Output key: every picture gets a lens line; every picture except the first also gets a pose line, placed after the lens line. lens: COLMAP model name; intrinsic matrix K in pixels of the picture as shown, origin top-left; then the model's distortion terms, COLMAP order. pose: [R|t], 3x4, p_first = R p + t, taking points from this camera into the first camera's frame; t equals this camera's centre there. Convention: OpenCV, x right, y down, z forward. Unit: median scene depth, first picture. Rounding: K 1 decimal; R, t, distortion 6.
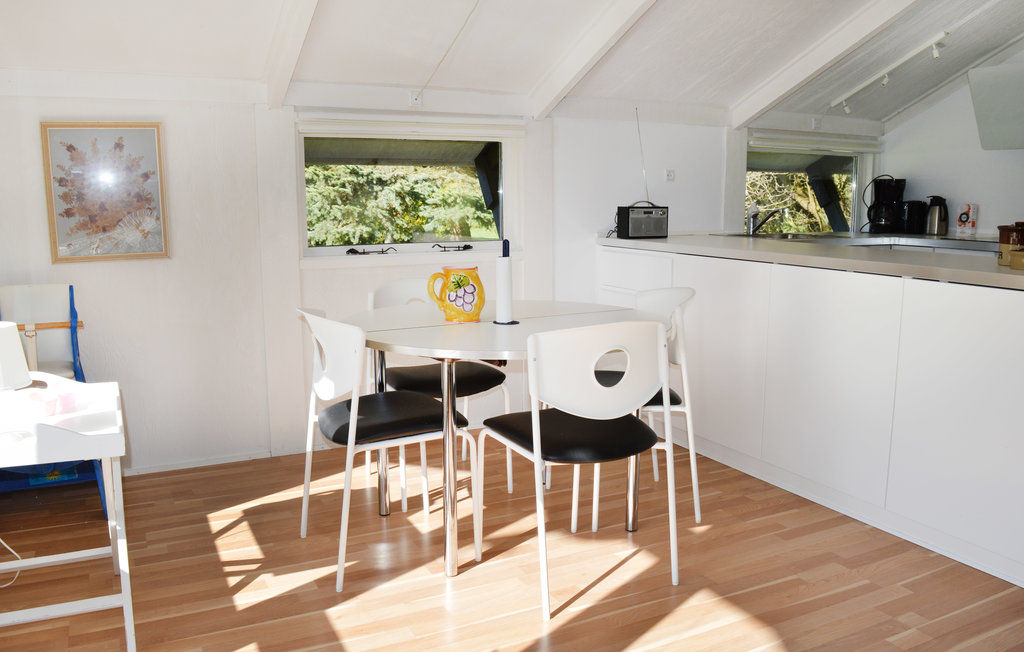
lens RADIAL K [[816.5, 0, 507.2], [0, 816.5, 327.5], [0, 0, 1]] dist [-0.091330, 0.003360]
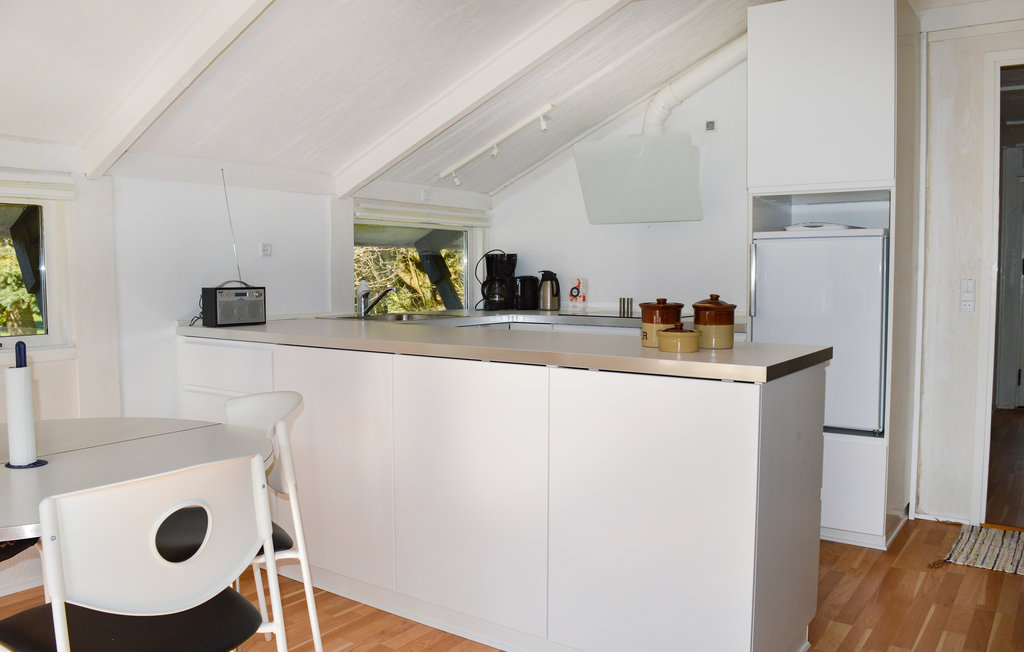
lens RADIAL K [[816.5, 0, 507.2], [0, 816.5, 327.5], [0, 0, 1]] dist [-0.091330, 0.003360]
pose [[0.888642, -0.029414, 0.457658, 0.034079], [0.071760, 0.994567, -0.075416, -0.024398], [-0.452953, 0.099859, 0.885924, 0.140148]]
